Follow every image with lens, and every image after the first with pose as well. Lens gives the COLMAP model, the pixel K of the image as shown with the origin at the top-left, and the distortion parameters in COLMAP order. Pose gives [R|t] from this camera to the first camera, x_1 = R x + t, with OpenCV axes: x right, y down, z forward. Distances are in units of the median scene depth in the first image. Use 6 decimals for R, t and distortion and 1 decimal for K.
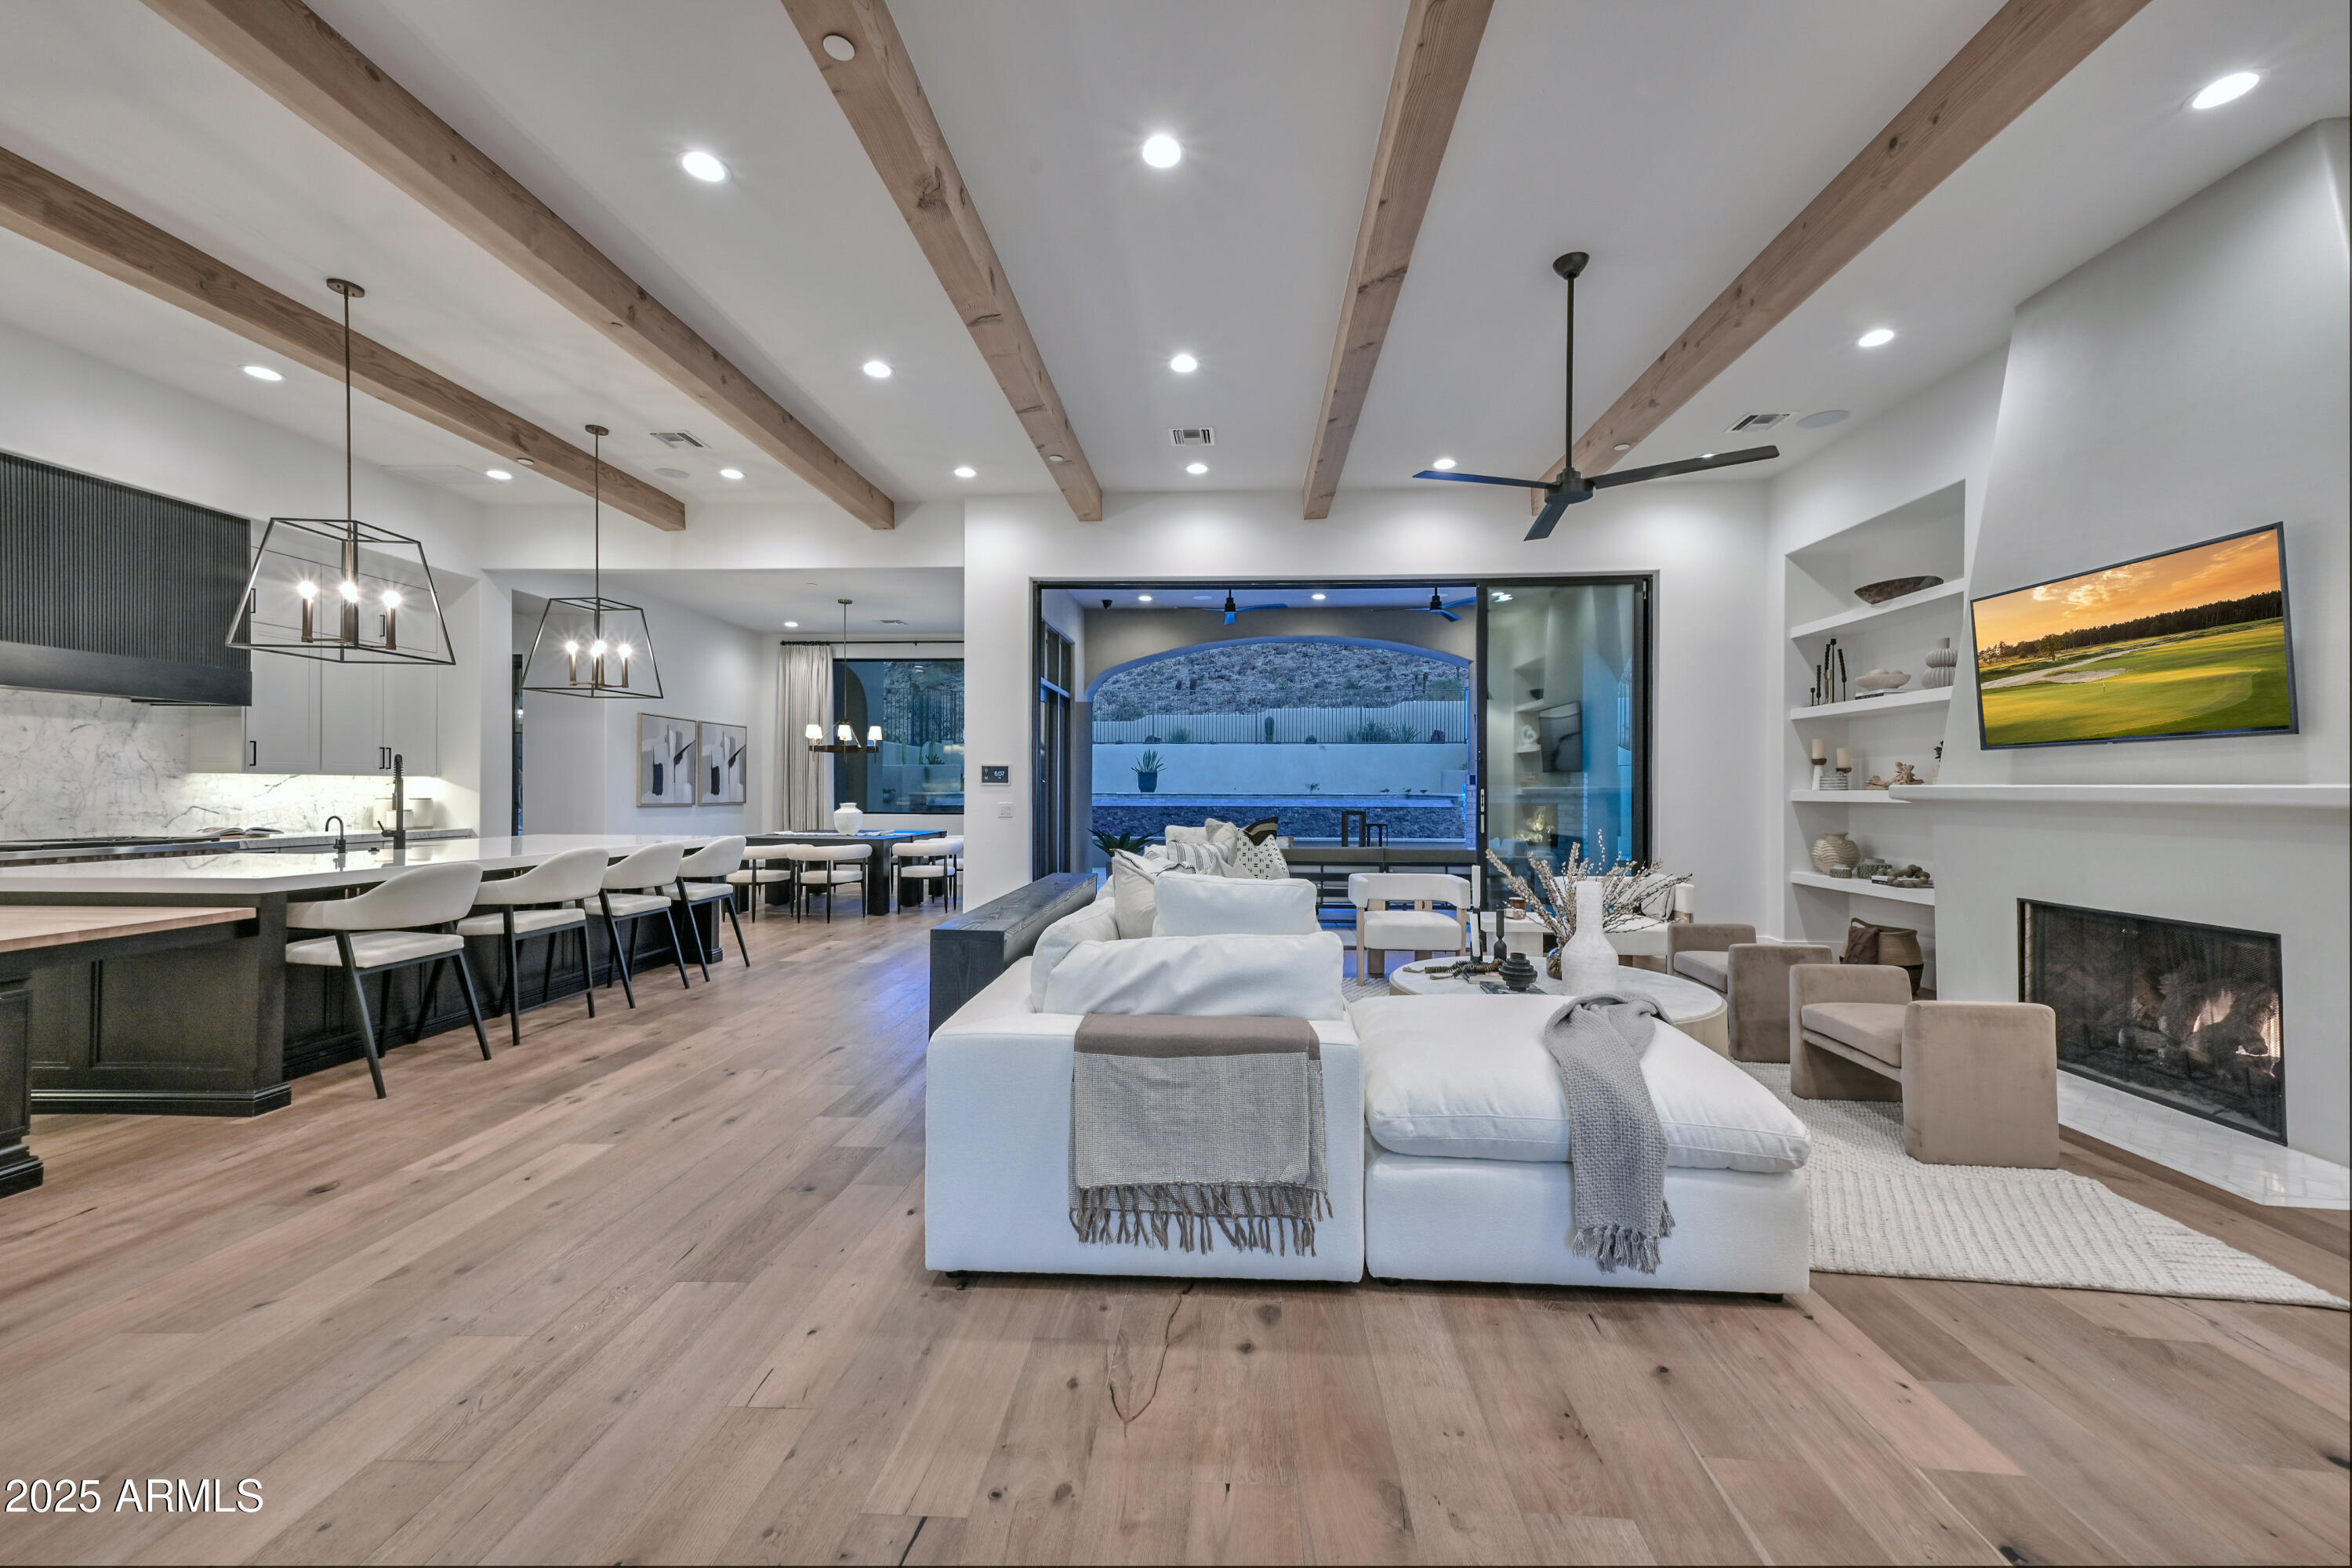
lens RADIAL K [[922.9, 0, 1176.0], [0, 922.9, 784.0], [0, 0, 1]] dist [0.000392, 0.000041]
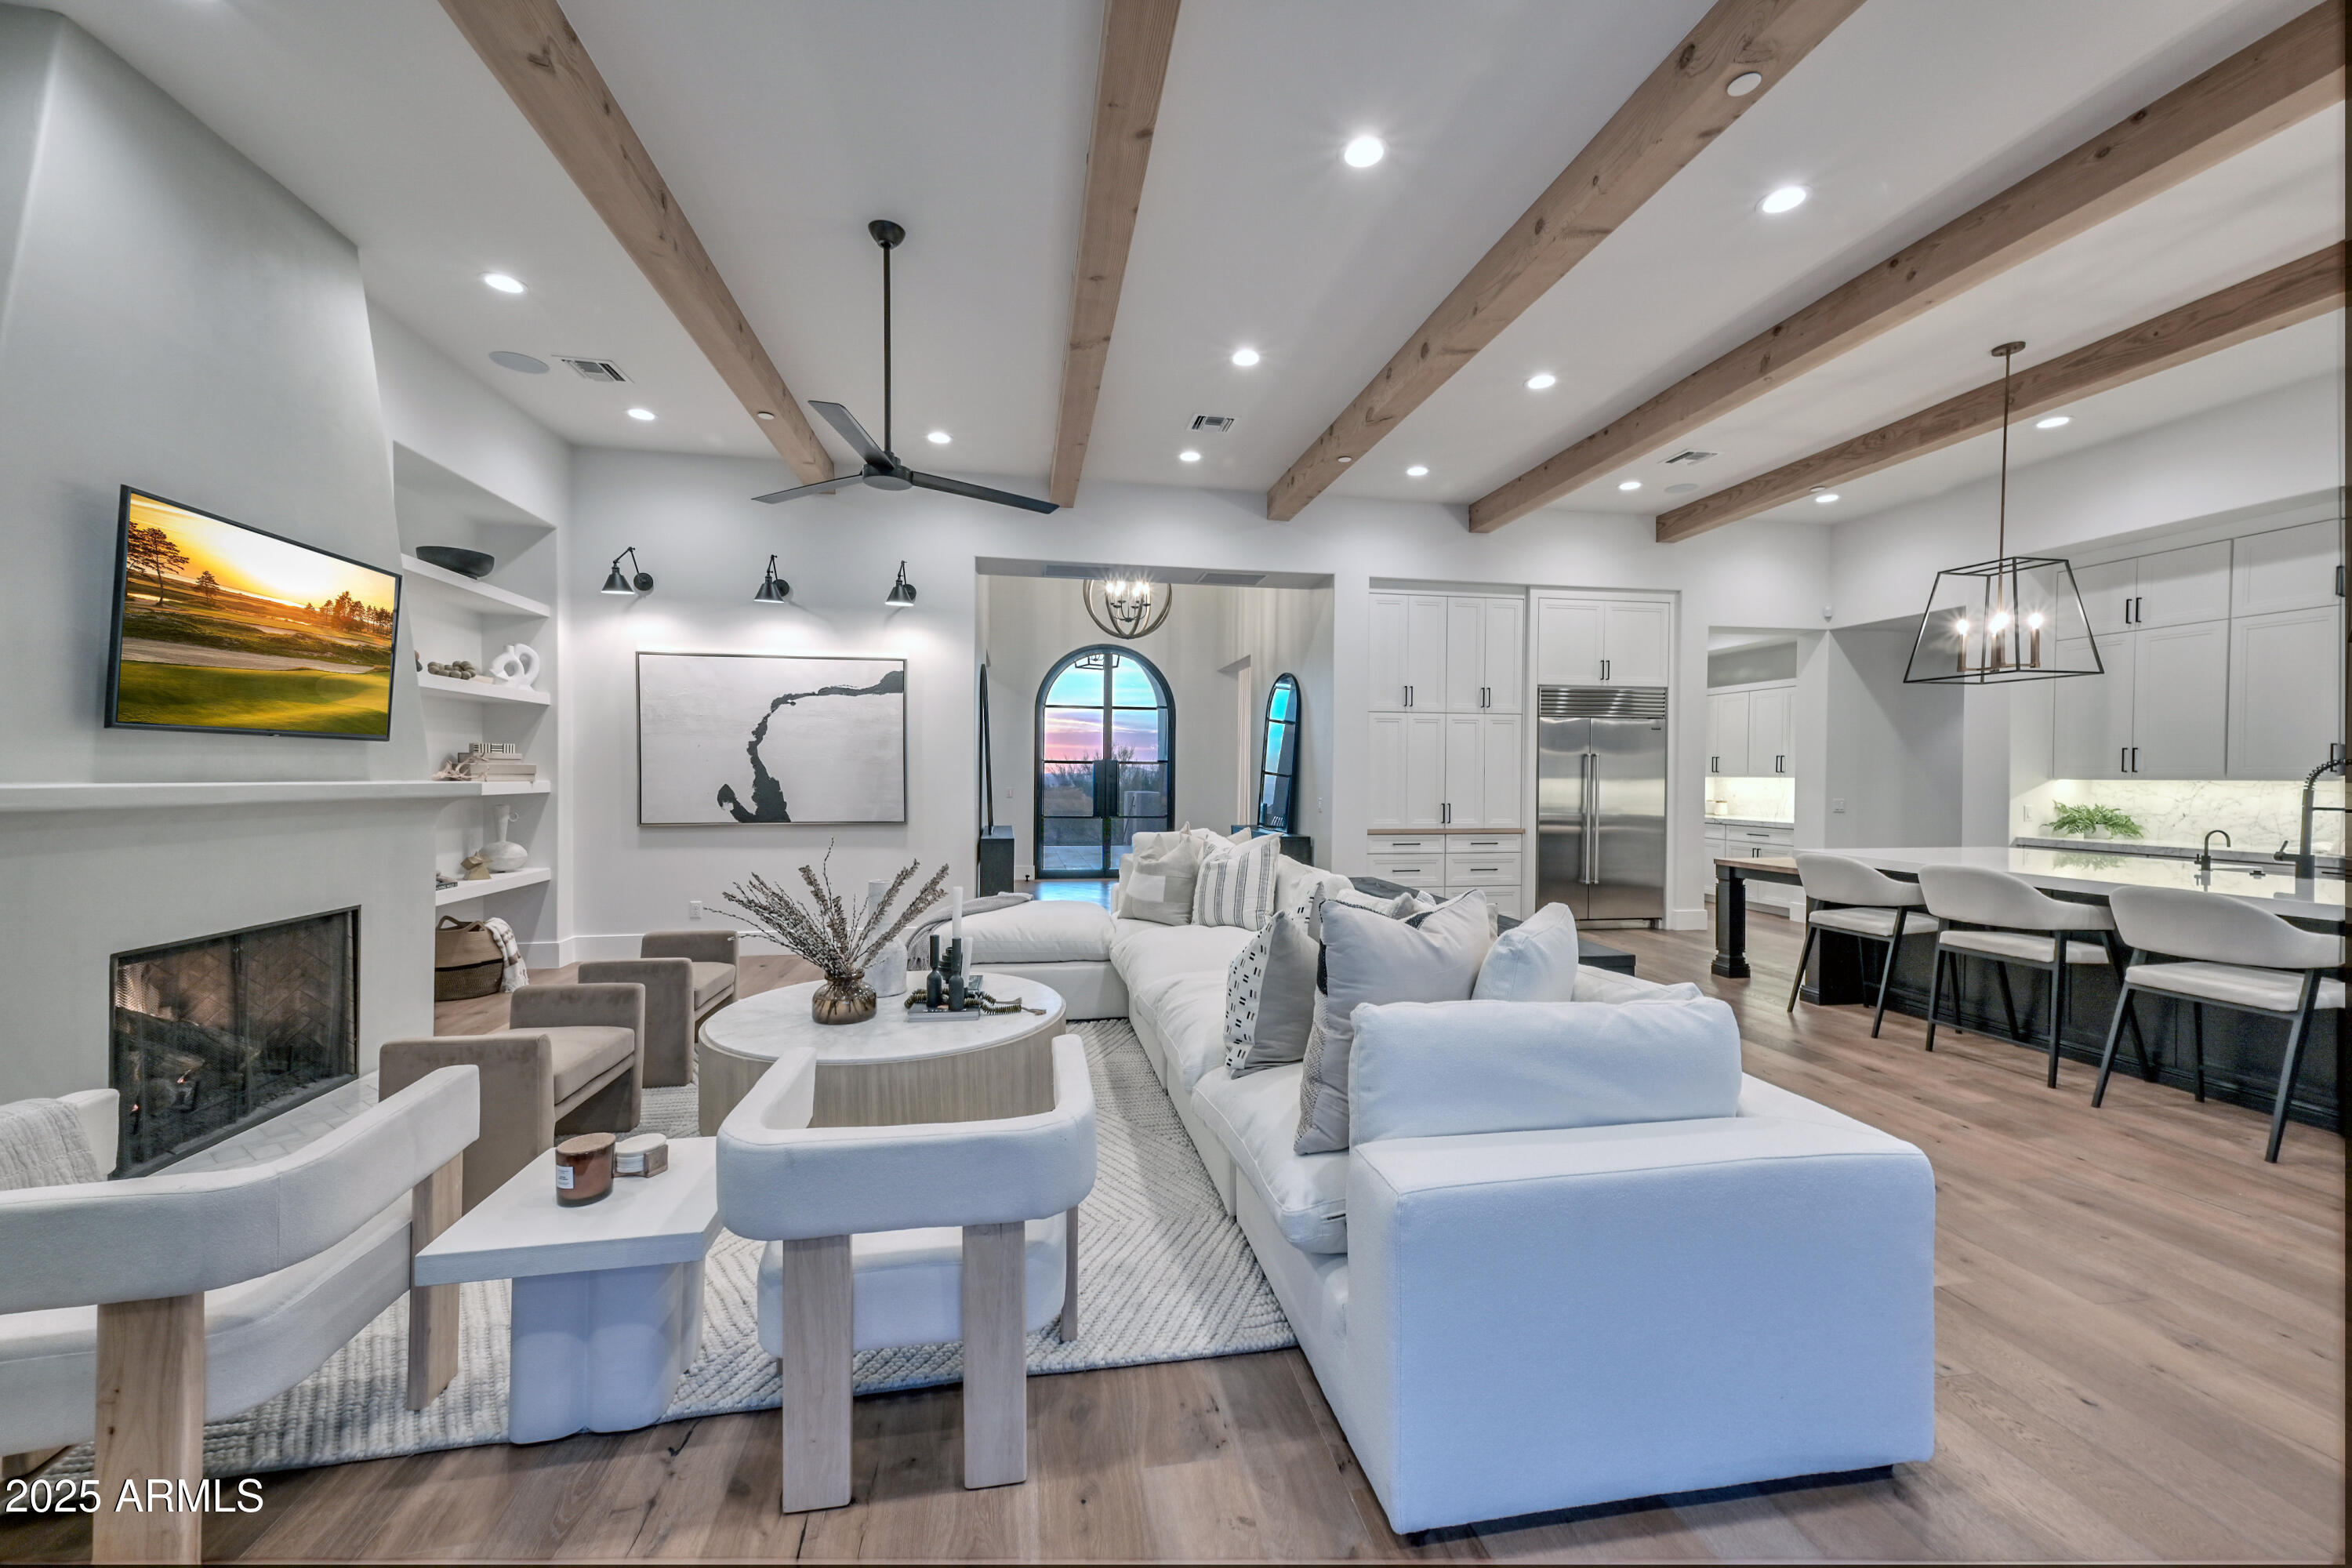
lens RADIAL K [[922.9, 0, 1176.0], [0, 922.9, 784.0], [0, 0, 1]] dist [0.000392, 0.000041]
pose [[-0.977678, -0.005356, -0.210043, 0.317636], [-0.007316, 0.999937, 0.008556, -0.011848], [0.209983, 0.009901, -0.977655, 1.887276]]
